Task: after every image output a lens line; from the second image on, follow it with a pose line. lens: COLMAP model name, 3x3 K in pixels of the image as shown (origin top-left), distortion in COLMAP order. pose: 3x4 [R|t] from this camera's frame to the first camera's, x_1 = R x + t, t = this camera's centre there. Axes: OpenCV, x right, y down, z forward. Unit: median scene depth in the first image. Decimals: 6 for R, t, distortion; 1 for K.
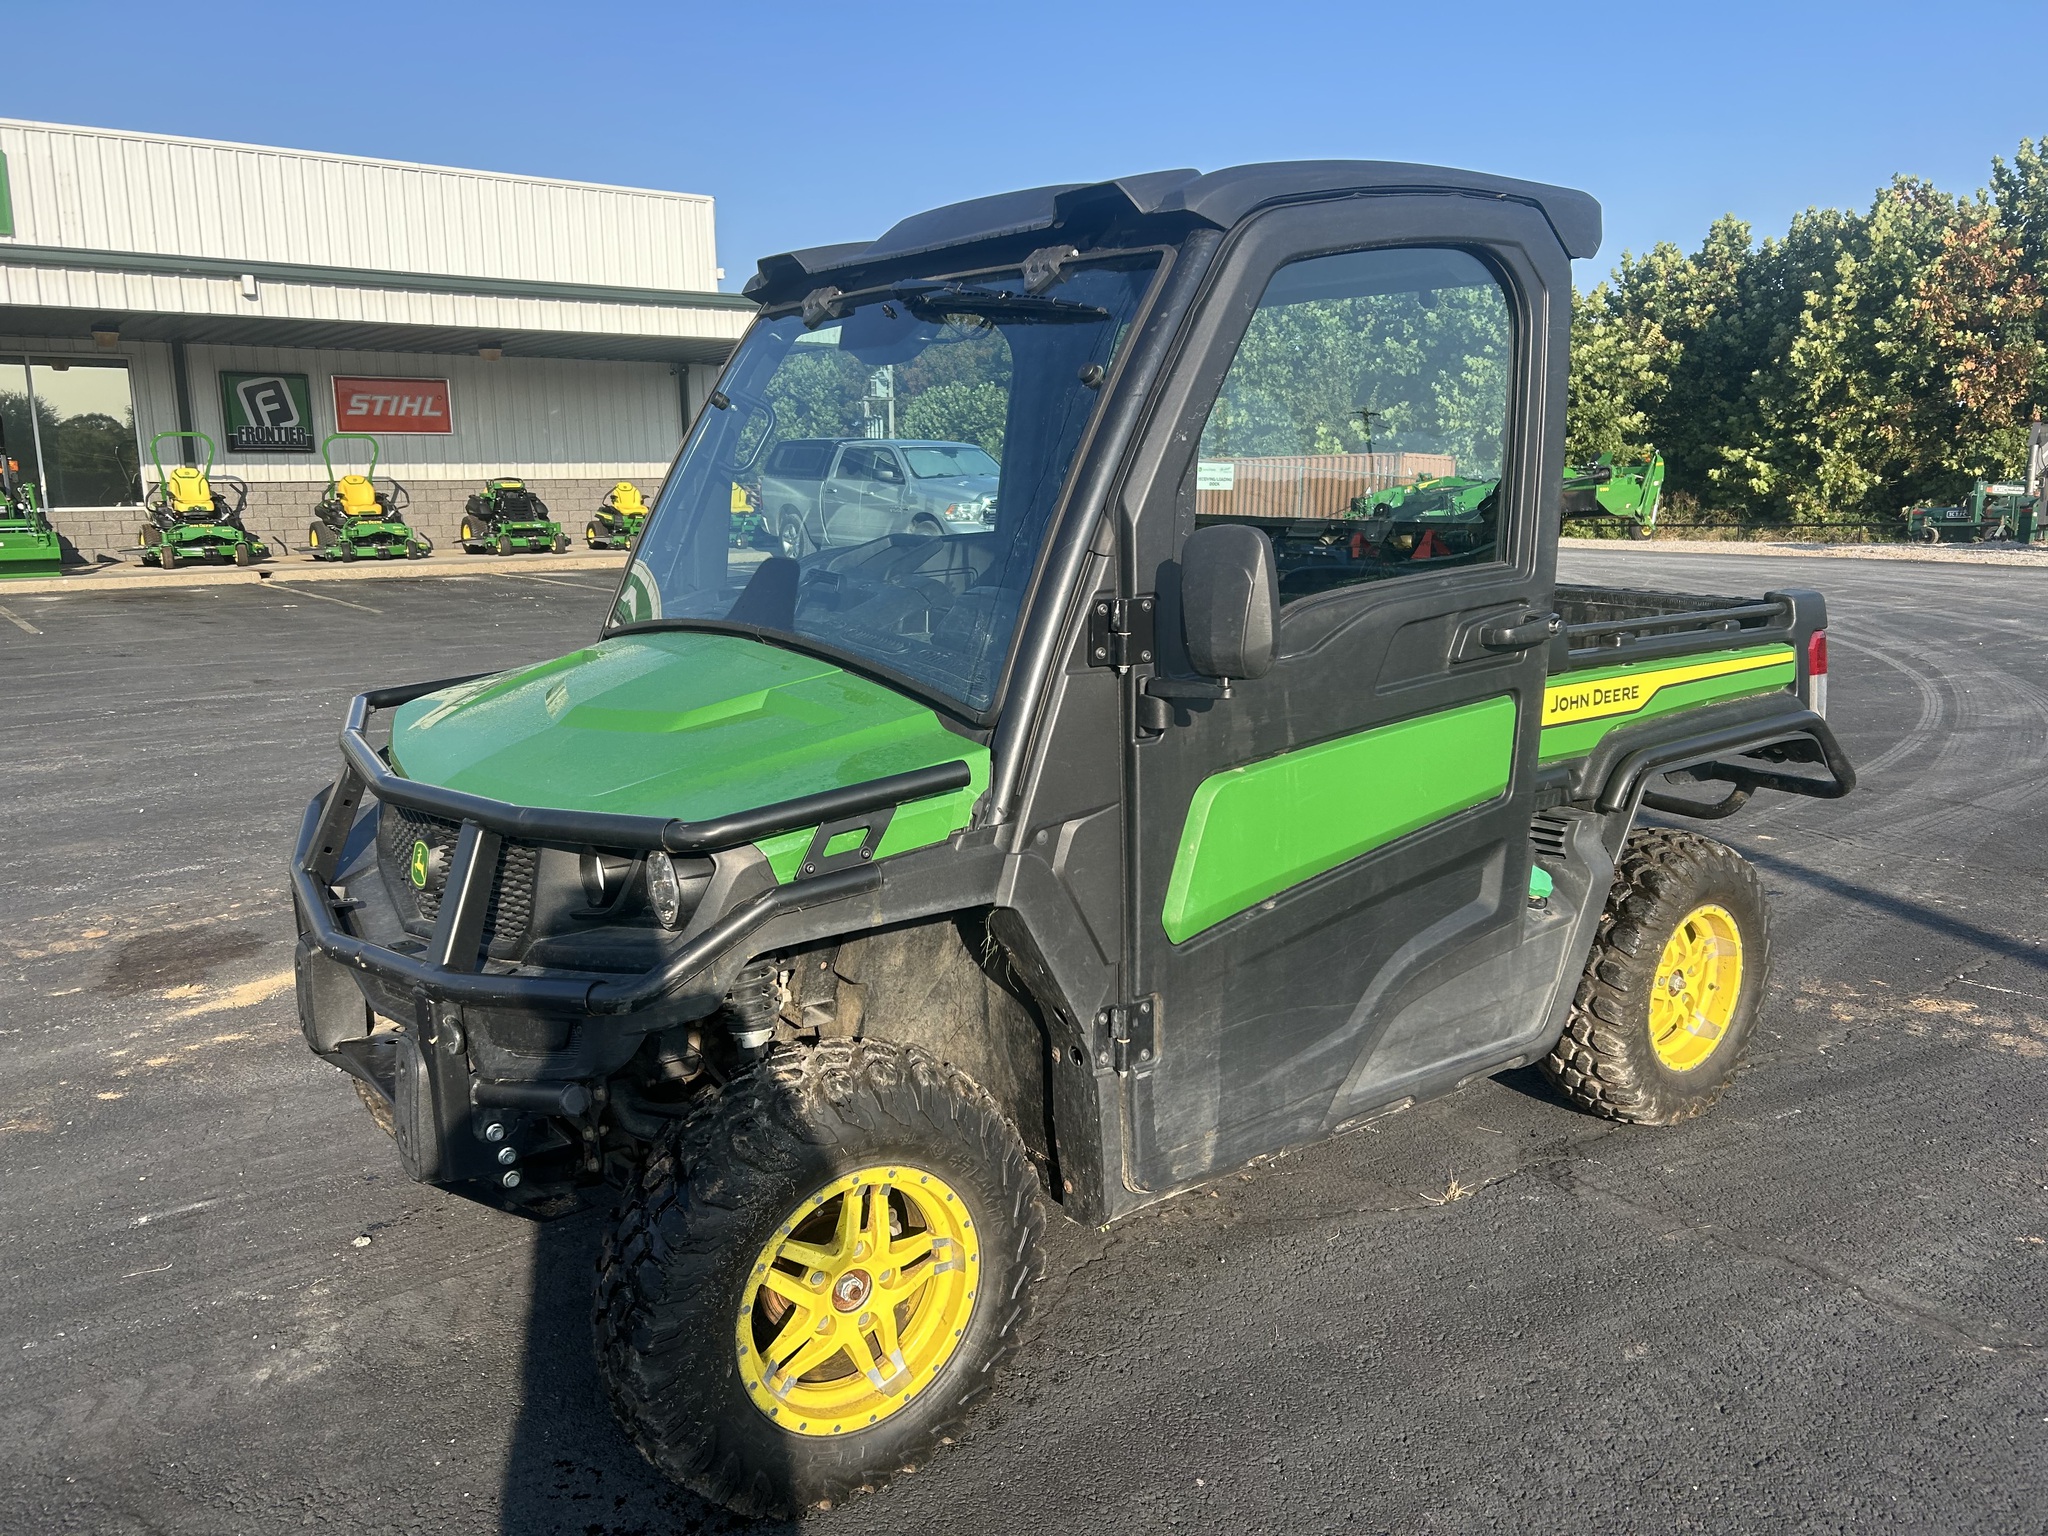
lens RADIAL K [[1499.5, 0, 1016.9], [0, 1499.5, 764.1], [0, 0, 1]] dist [0.063669, -0.075472]
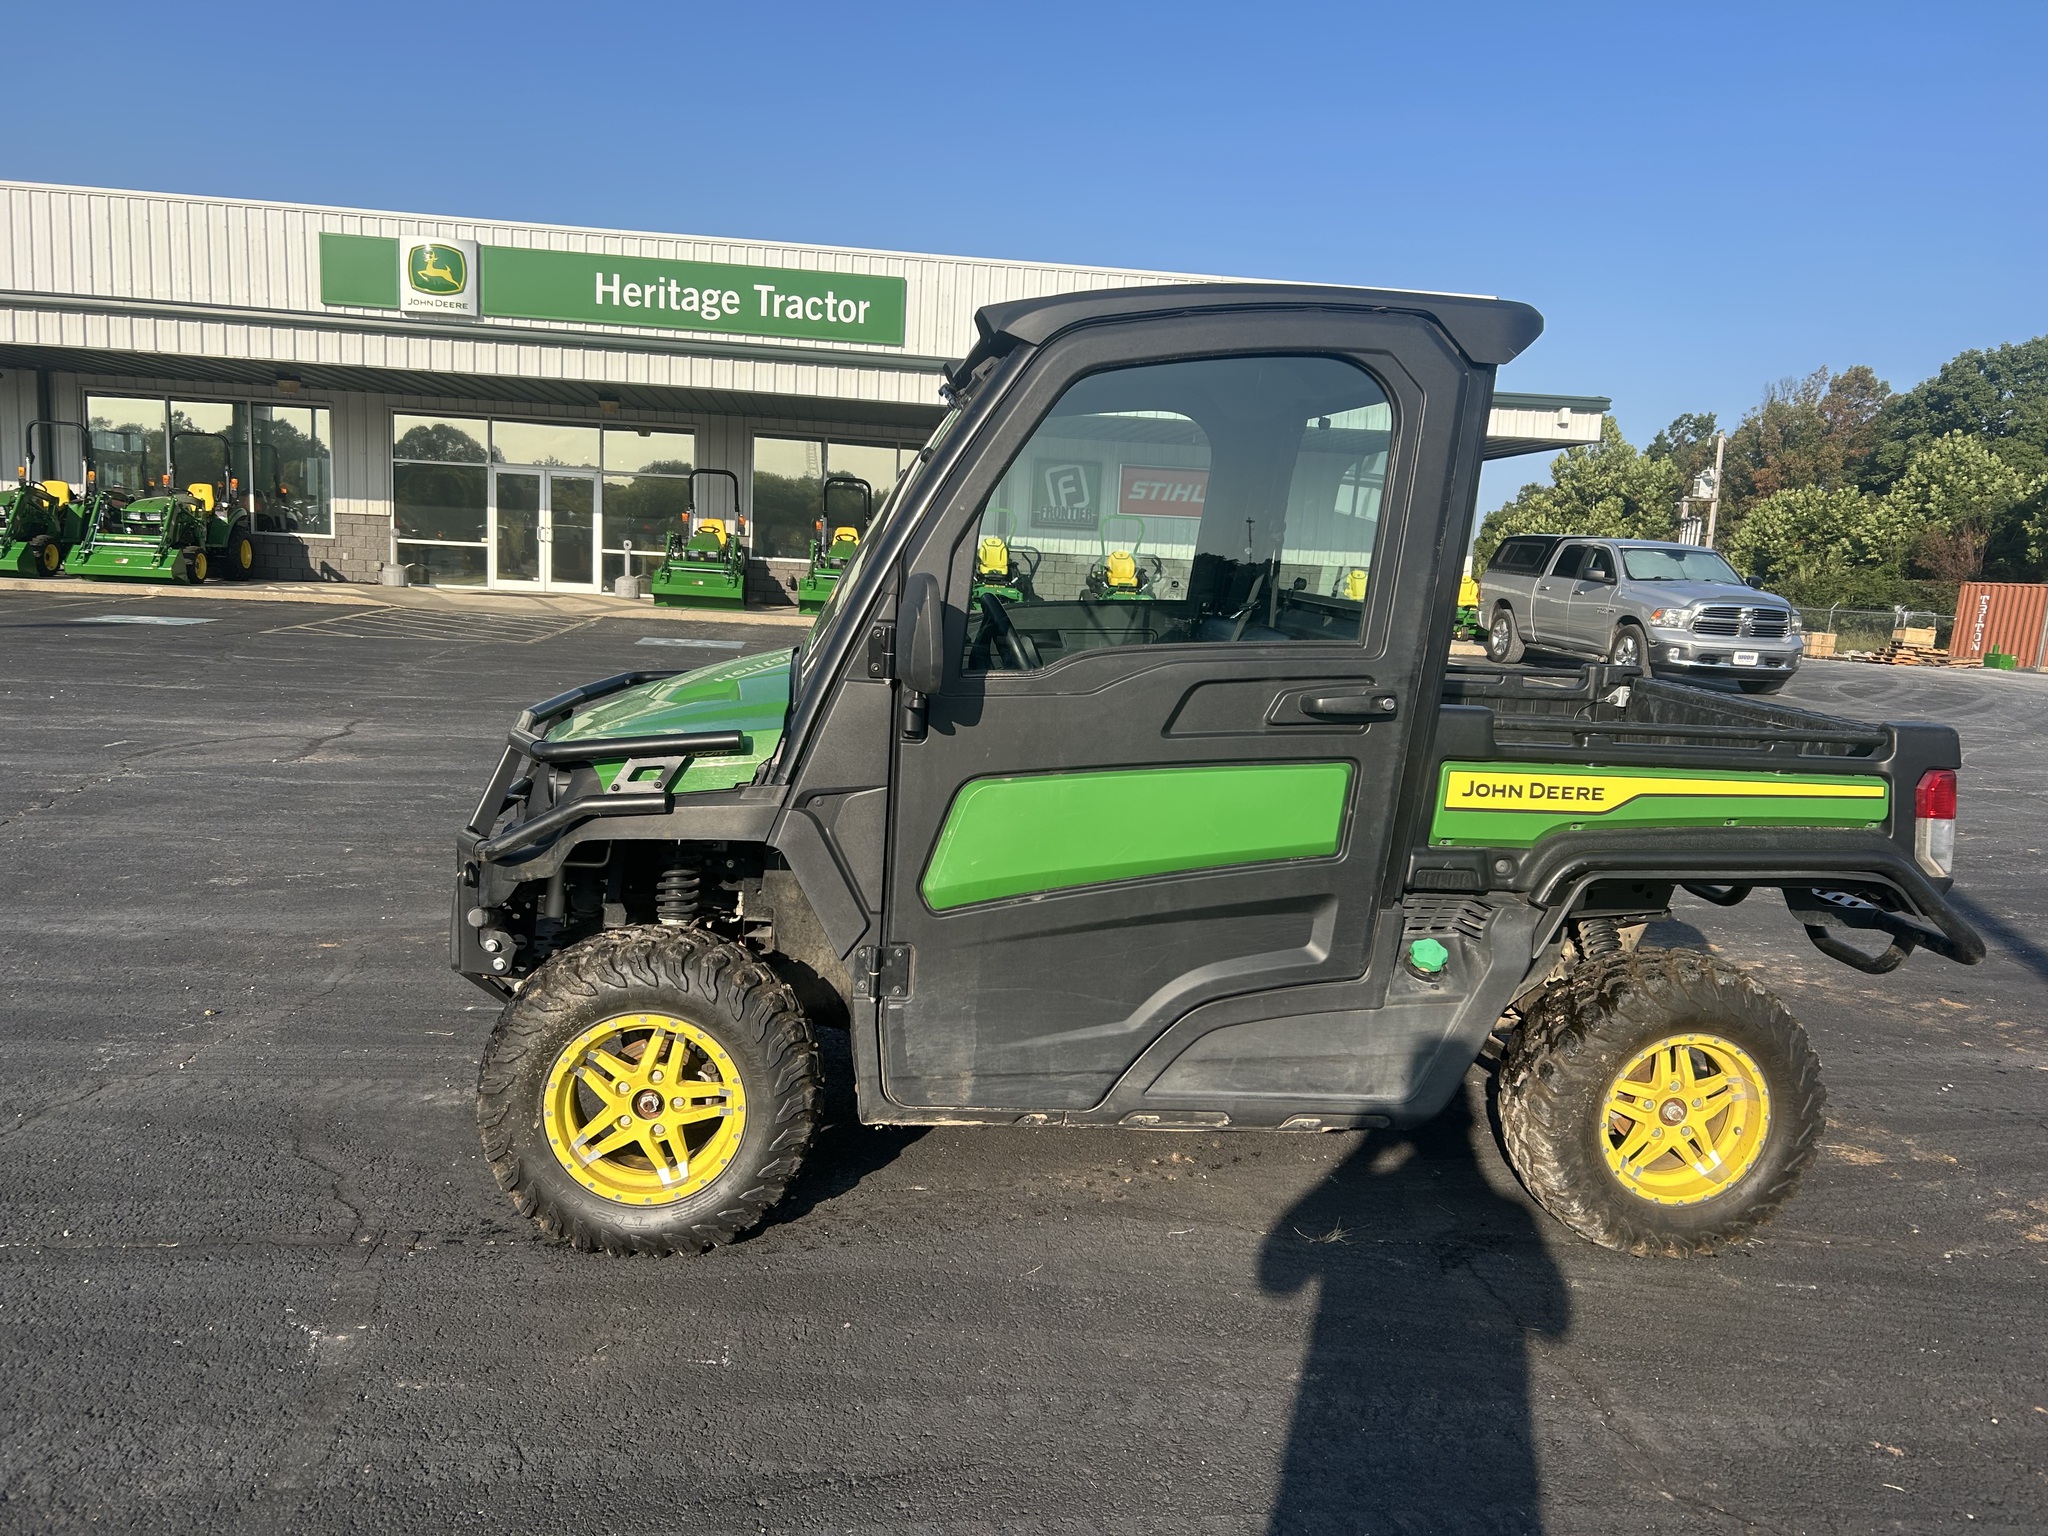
lens RADIAL K [[1499.5, 0, 1016.9], [0, 1499.5, 764.1], [0, 0, 1]] dist [0.063669, -0.075472]
pose [[0.863080, 0.122711, -0.489933, 0.515230], [-0.151518, 0.988264, -0.019393, 0.009336], [0.481803, 0.090972, 0.871544, -0.048781]]
